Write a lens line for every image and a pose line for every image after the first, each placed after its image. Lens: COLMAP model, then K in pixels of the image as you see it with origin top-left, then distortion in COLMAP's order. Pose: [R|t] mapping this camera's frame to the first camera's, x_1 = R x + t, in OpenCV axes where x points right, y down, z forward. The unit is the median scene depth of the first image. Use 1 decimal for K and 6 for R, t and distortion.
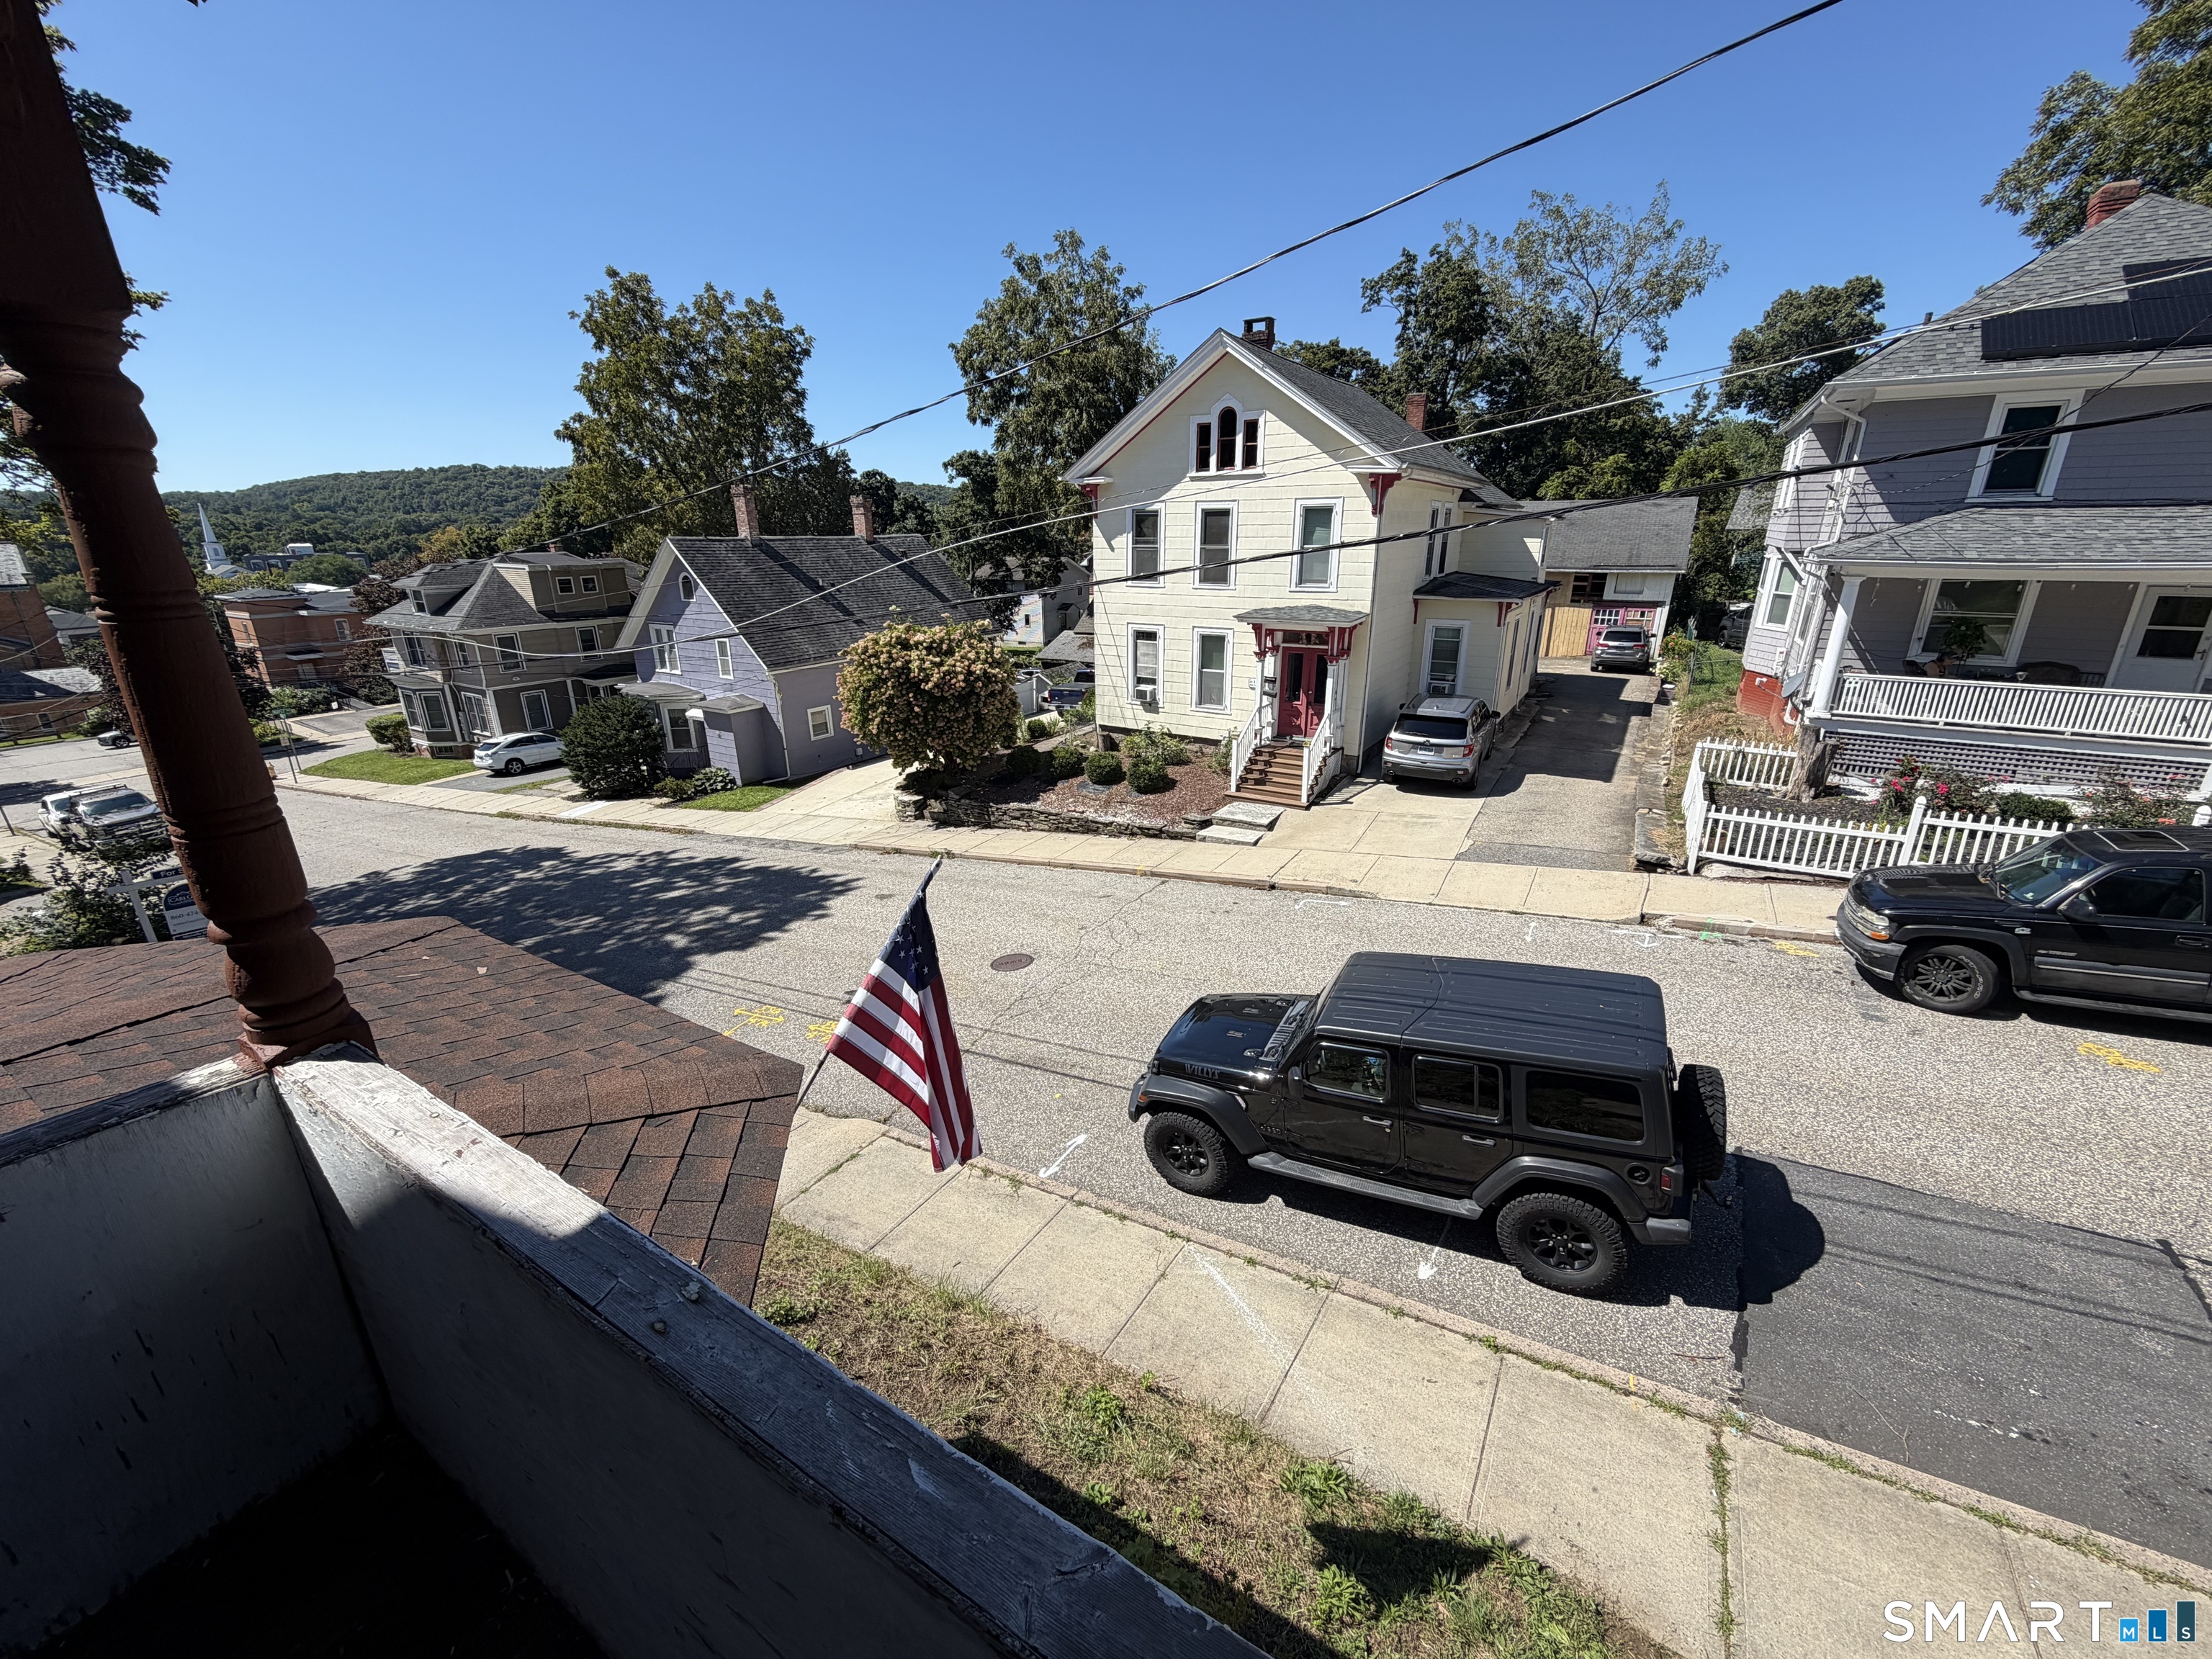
lens RADIAL K [[888.0, 0, 1104.6], [0, 888.0, 832.9], [0, 0, 1]] dist [0.002009, -0.000509]
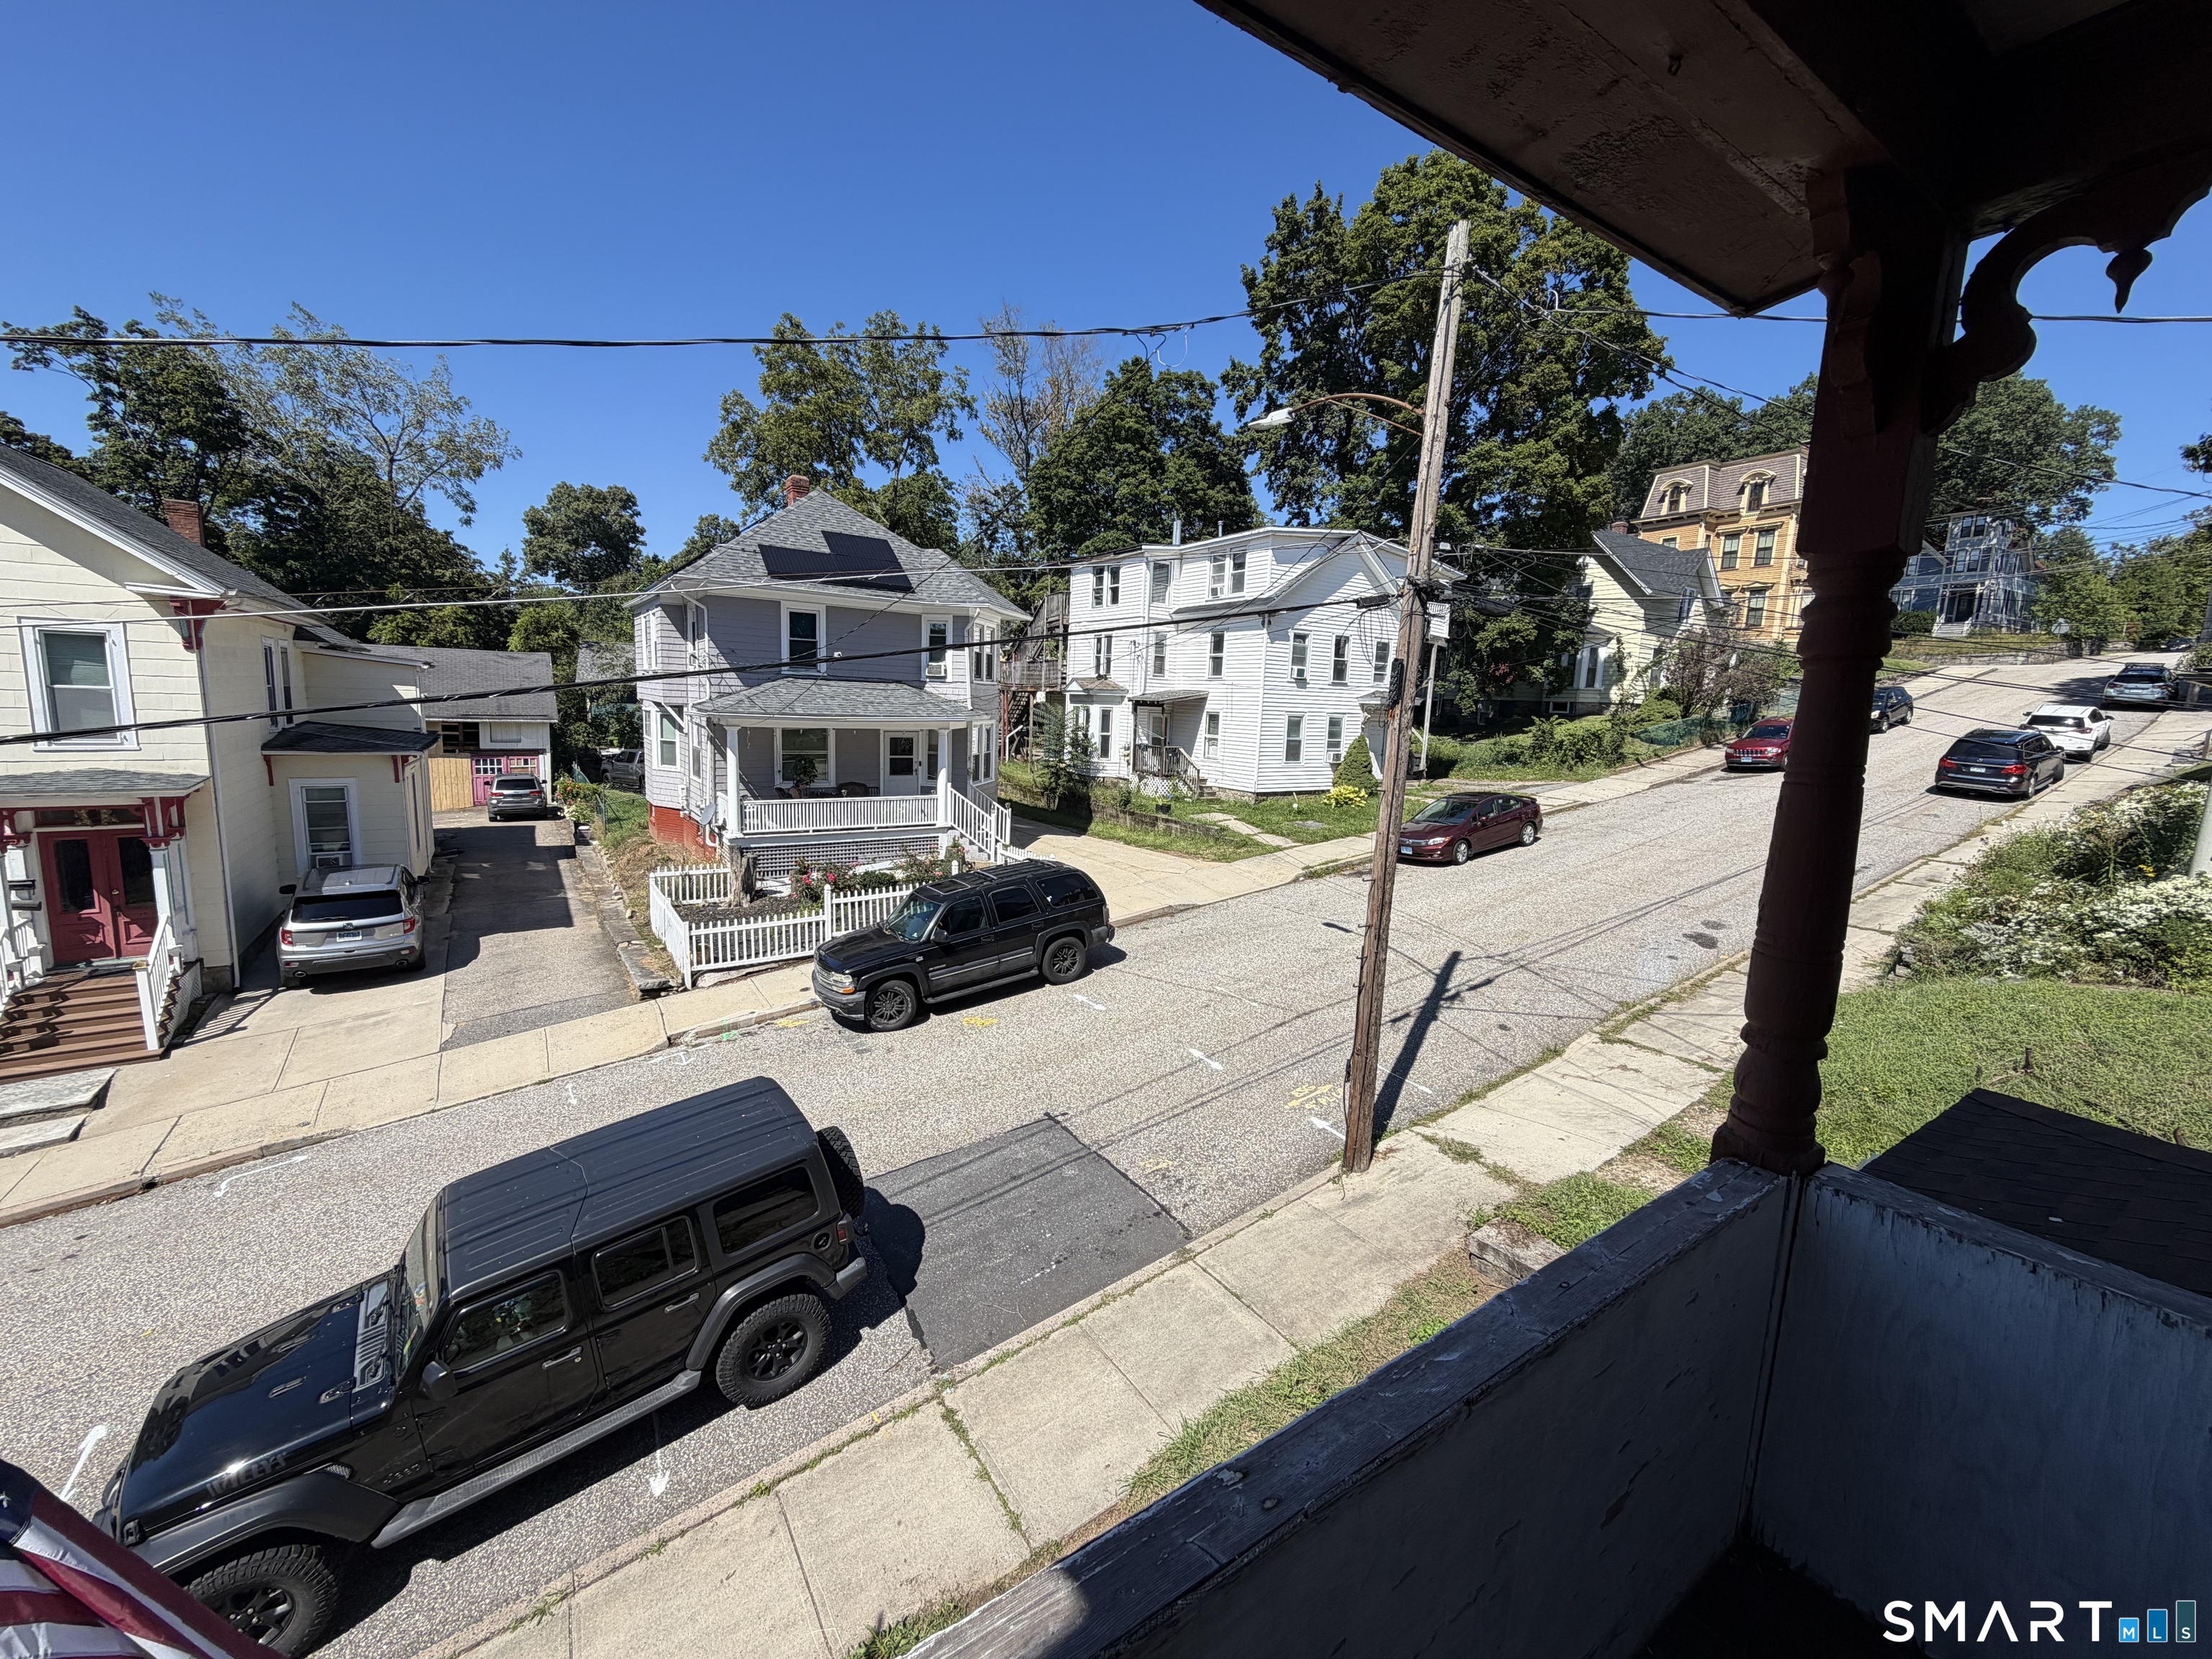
lens RADIAL K [[888.0, 0, 1107.2], [0, 888.0, 825.2], [0, 0, 1]] dist [0.002009, -0.000509]
pose [[0.398911, -0.106914, 0.910736, -0.092431], [0.256781, 0.966469, 0.000984, -0.014575], [-0.880303, 0.233467, 0.412989, 0.036399]]
